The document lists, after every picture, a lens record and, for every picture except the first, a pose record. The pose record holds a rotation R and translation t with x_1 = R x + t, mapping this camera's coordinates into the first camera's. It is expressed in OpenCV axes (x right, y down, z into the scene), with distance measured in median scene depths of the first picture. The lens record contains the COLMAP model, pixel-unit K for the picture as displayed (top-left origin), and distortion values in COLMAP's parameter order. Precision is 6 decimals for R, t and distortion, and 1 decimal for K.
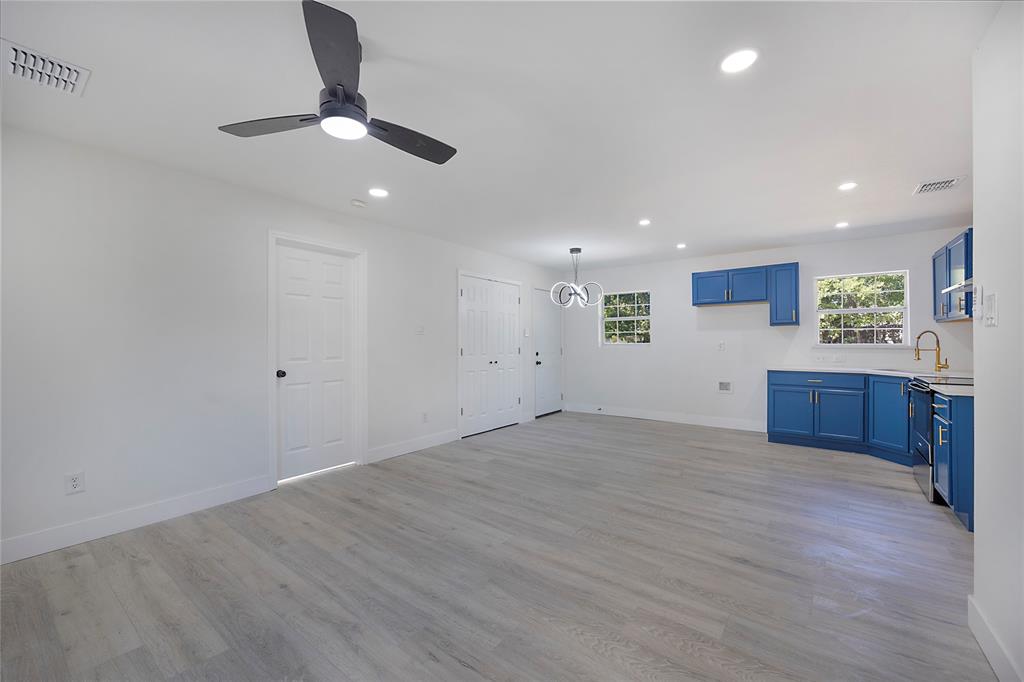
lens RADIAL K [[426.5, 0, 507.0], [0, 426.5, 342.8], [0, 0, 1]] dist [-0.000346, -0.000029]
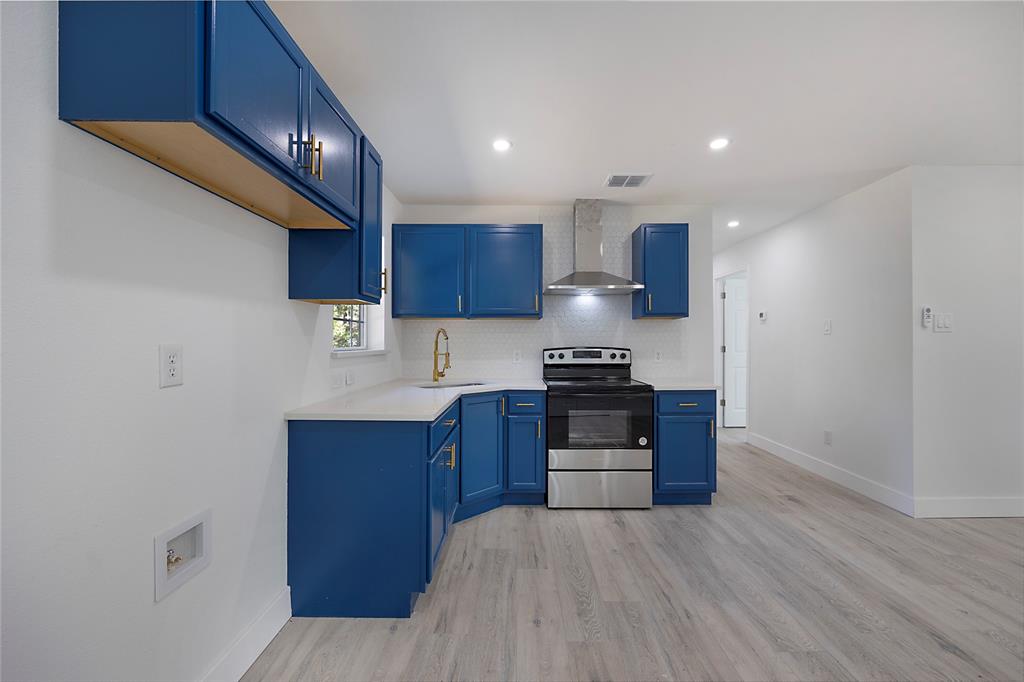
lens RADIAL K [[405.8, 0, 522.0], [0, 405.8, 344.3], [0, 0, 1]] dist [-0.002433, -0.000404]
pose [[-0.597444, 0.001263, 0.801910, 0.395271], [0.009090, 0.999945, 0.005198, -0.005173], [-0.801859, 0.010395, -0.597422, 1.635262]]
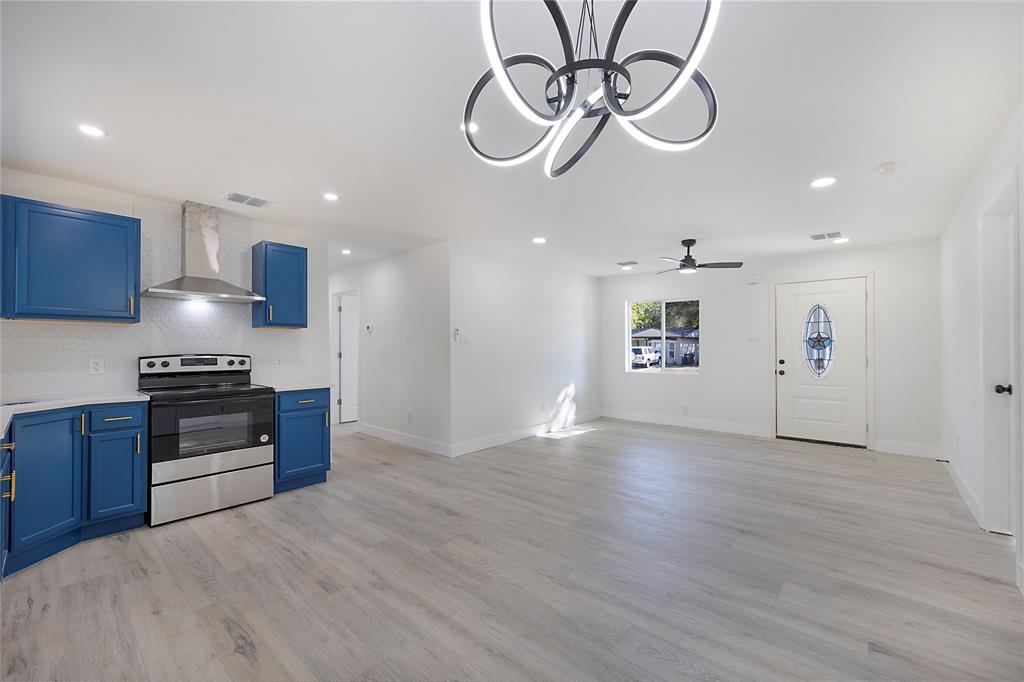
lens RADIAL K [[403.4, 0, 509.7], [0, 403.4, 348.1], [0, 0, 1]] dist [-0.002216, -0.000144]
pose [[-0.996576, 0.005222, 0.082512, 0.278704], [0.005530, 0.999979, 0.003501, -0.005511], [-0.082492, 0.003946, -0.996584, 1.812010]]
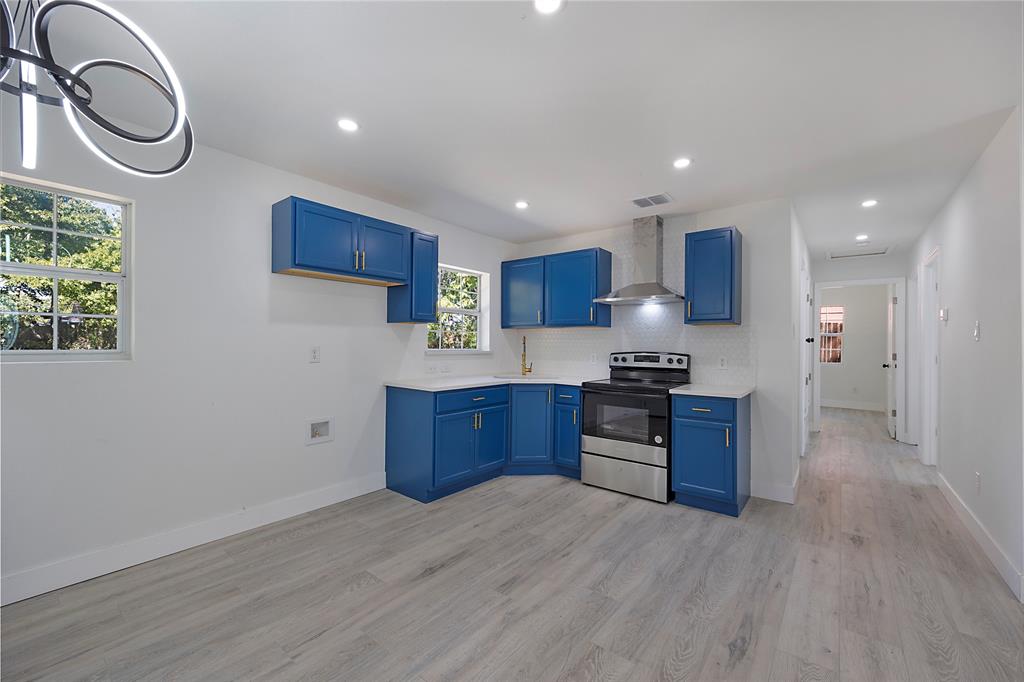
lens RADIAL K [[412.0, 0, 525.5], [0, 412.0, 344.1], [0, 0, 1]] dist [-0.001628, -0.000240]
pose [[0.015099, 0.006666, 0.999864, -0.009013], [-0.002296, 0.999975, -0.006632, -0.004430], [-0.999883, -0.002195, 0.015114, 1.219570]]
